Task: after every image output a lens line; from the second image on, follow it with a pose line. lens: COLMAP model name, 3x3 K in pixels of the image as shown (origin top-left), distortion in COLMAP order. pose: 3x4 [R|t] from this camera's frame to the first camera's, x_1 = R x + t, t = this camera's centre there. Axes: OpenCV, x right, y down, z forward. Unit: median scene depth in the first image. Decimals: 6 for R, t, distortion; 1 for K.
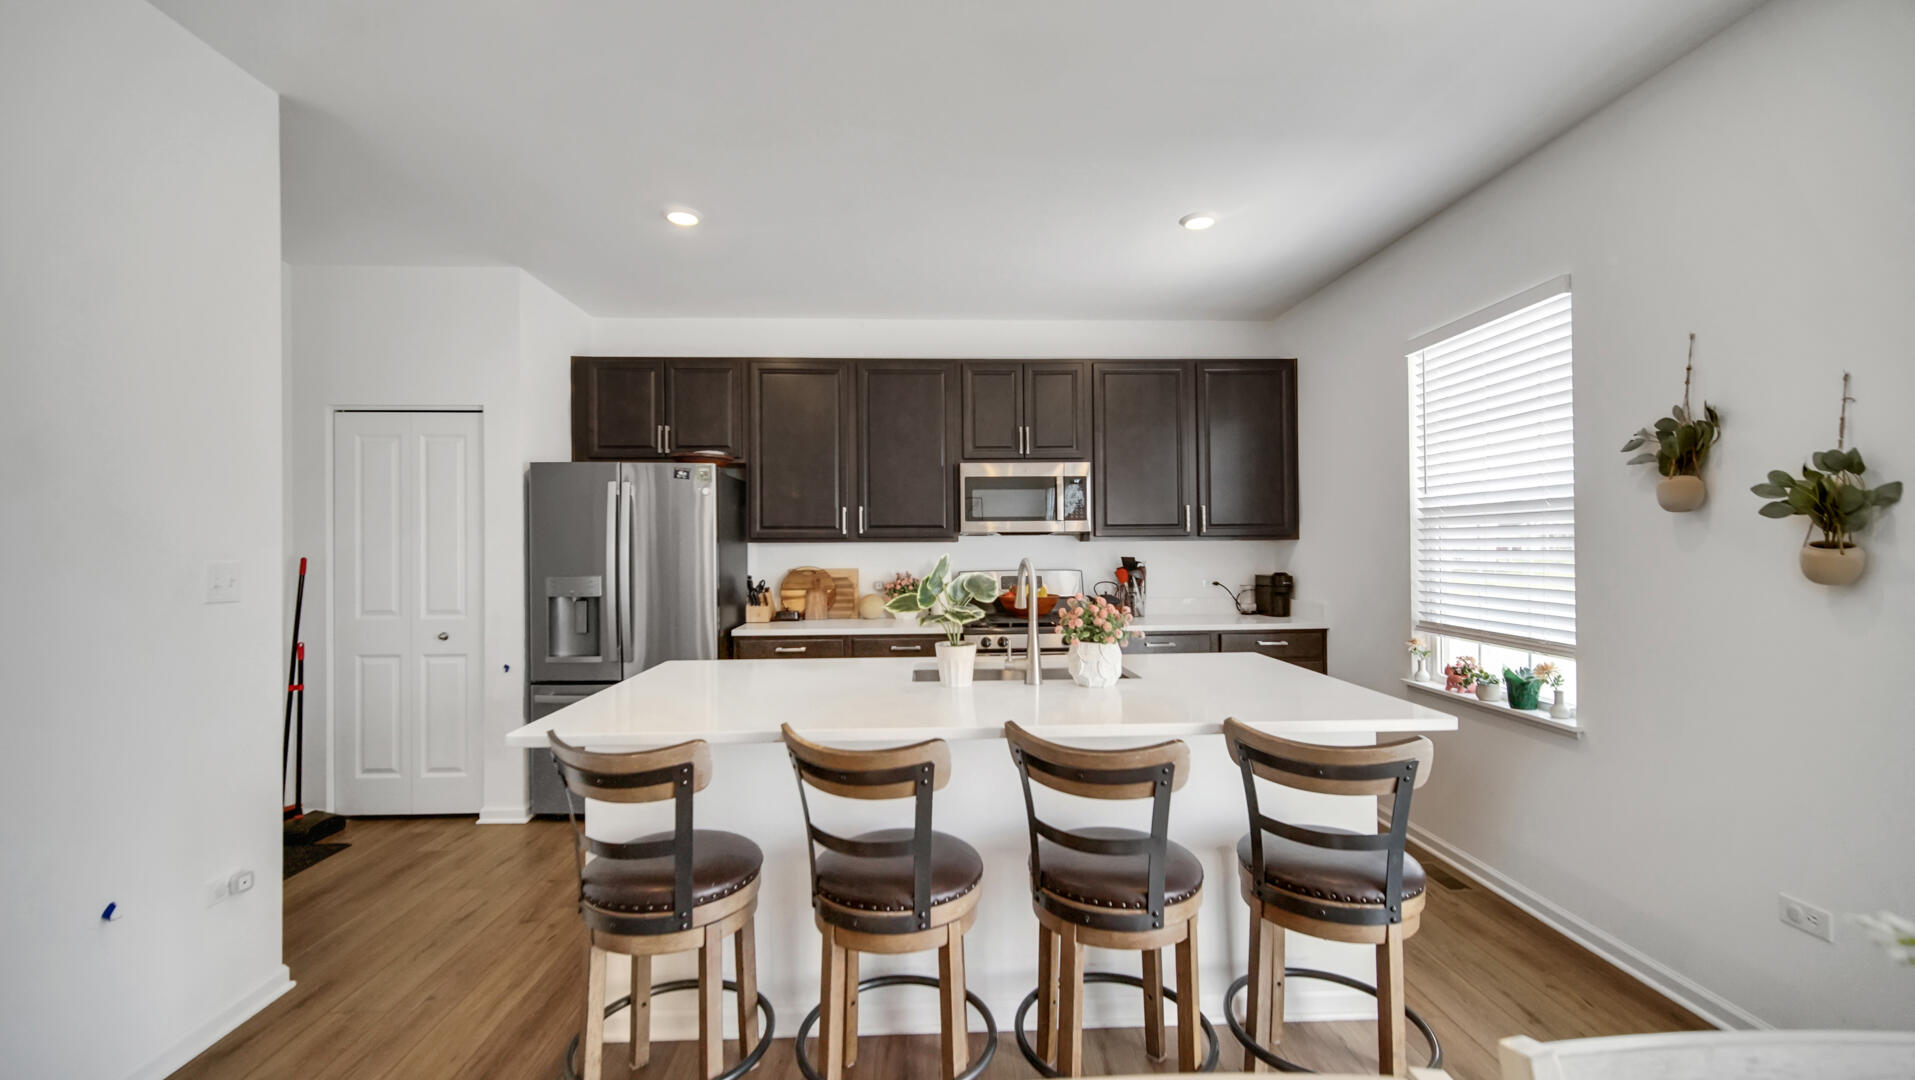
lens RADIAL K [[778.3, 0, 944.2], [0, 778.3, 542.8], [0, 0, 1]] dist [0.001853, 0.000714]
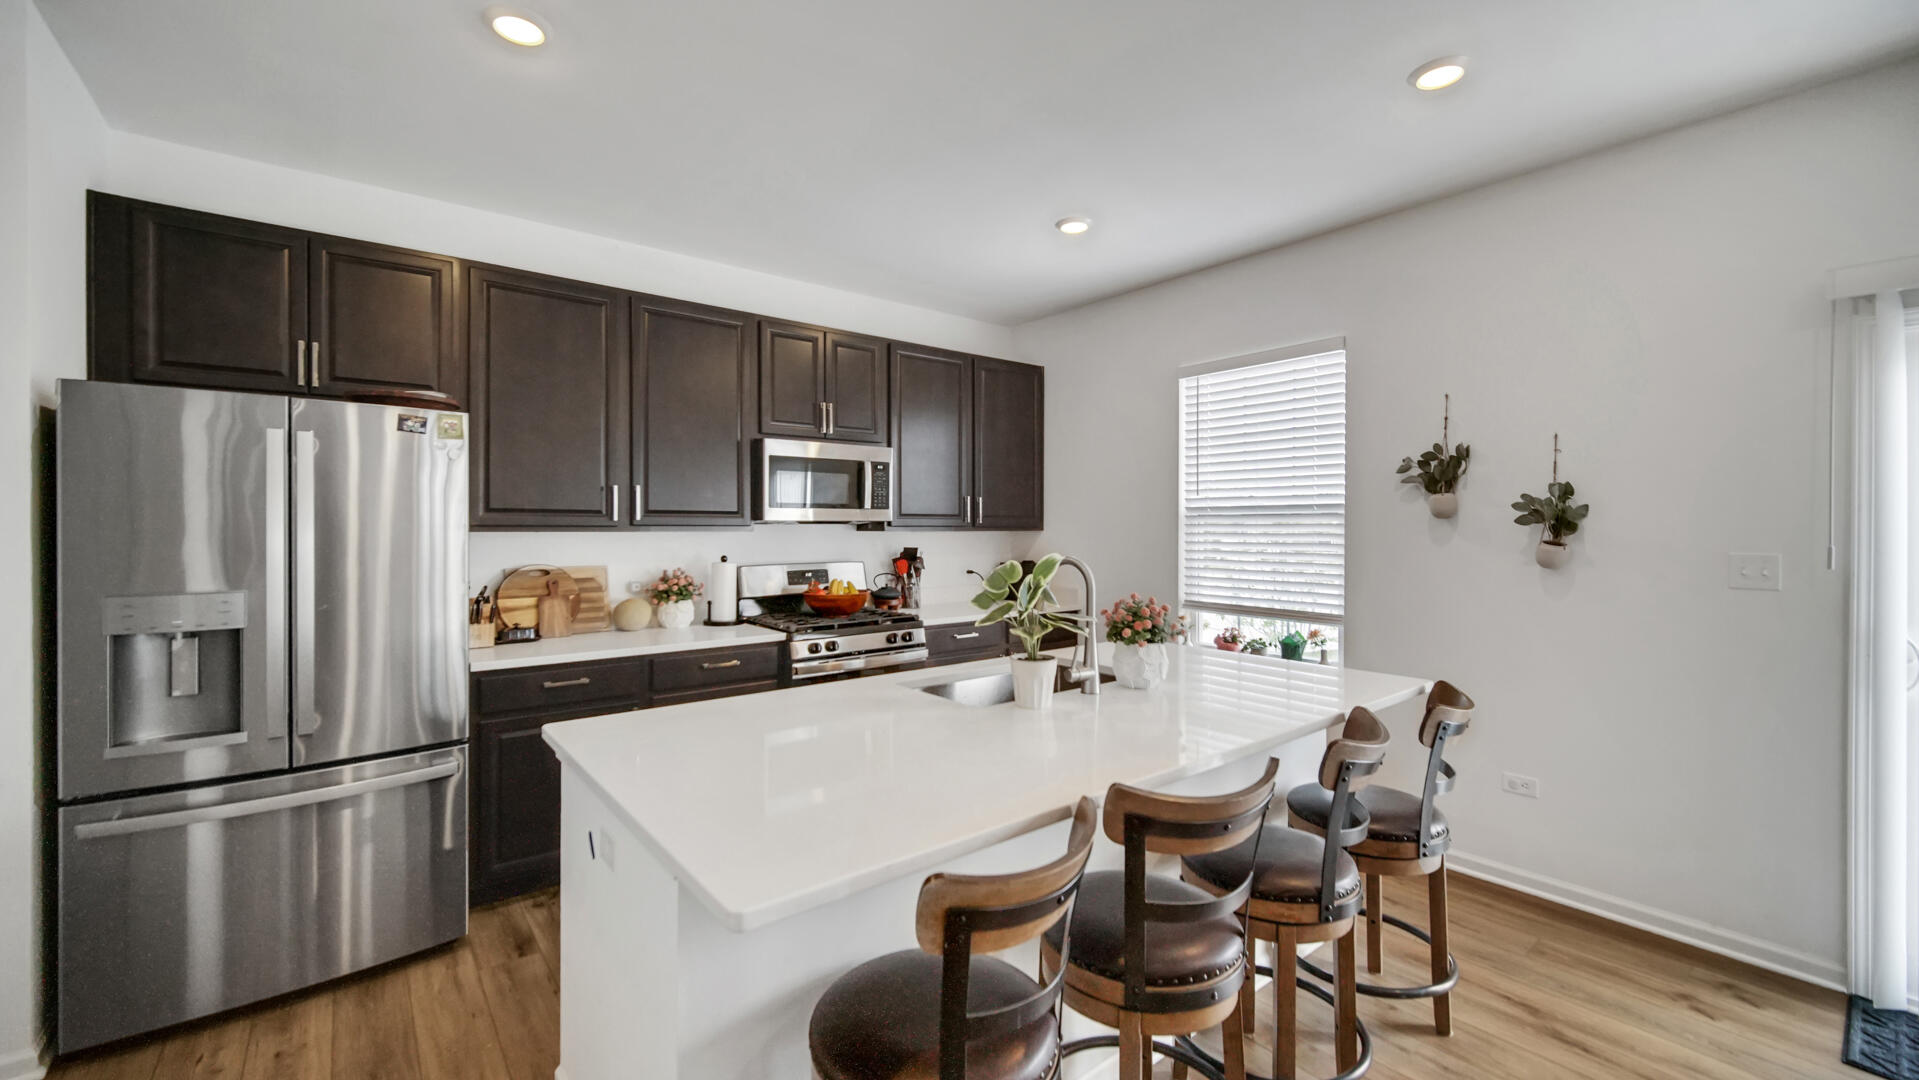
lens RADIAL K [[779.9, 0, 953.3], [0, 779.9, 526.8], [0, 0, 1]] dist [0.001853, 0.000714]
pose [[0.801097, 0.007168, 0.598491, -0.328279], [-0.008356, 0.999965, -0.000791, -0.008065], [-0.598476, -0.004367, 0.801129, 0.203201]]
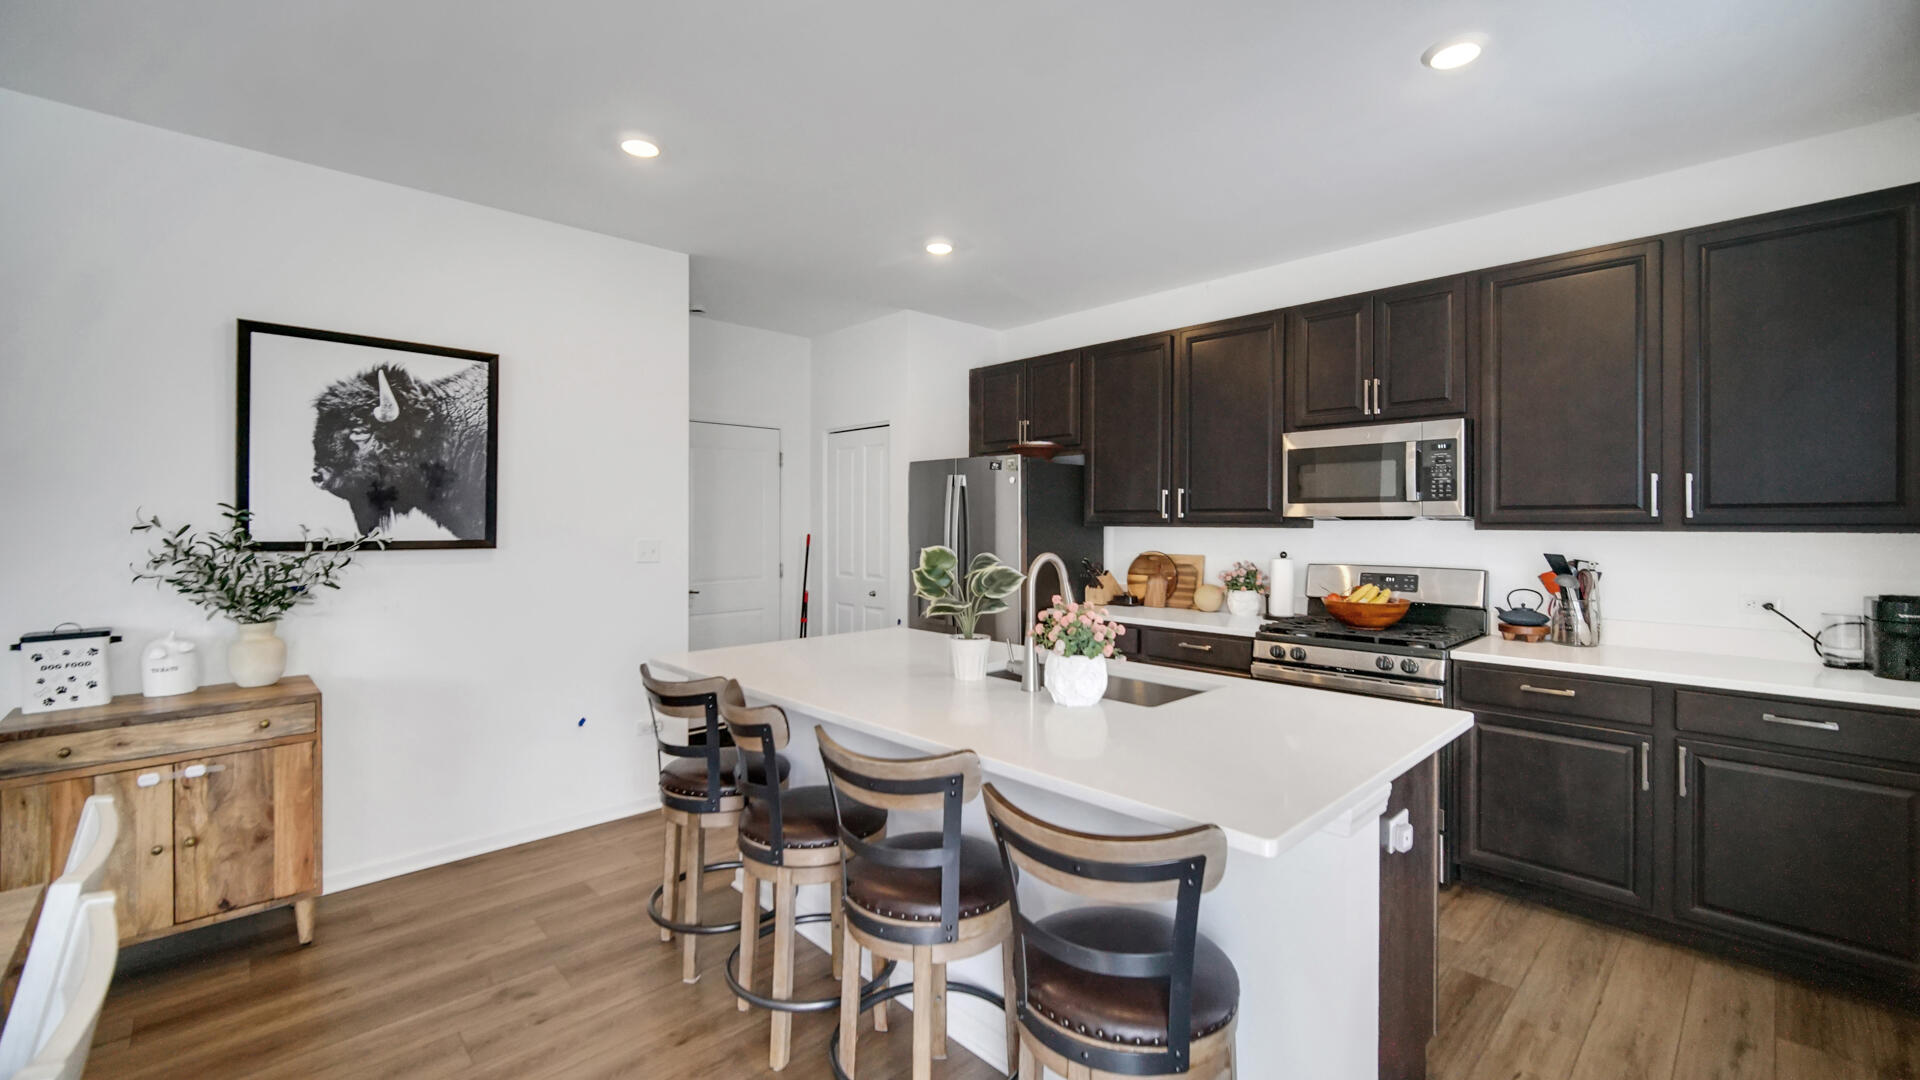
lens RADIAL K [[780.3, 0, 958.5], [0, 780.3, 528.7], [0, 0, 1]] dist [0.001853, 0.000714]
pose [[0.663764, 0.013261, -0.747824, 0.426508], [-0.001985, 0.999871, 0.015969, -0.014048], [0.747939, -0.009116, 0.663705, 0.190753]]
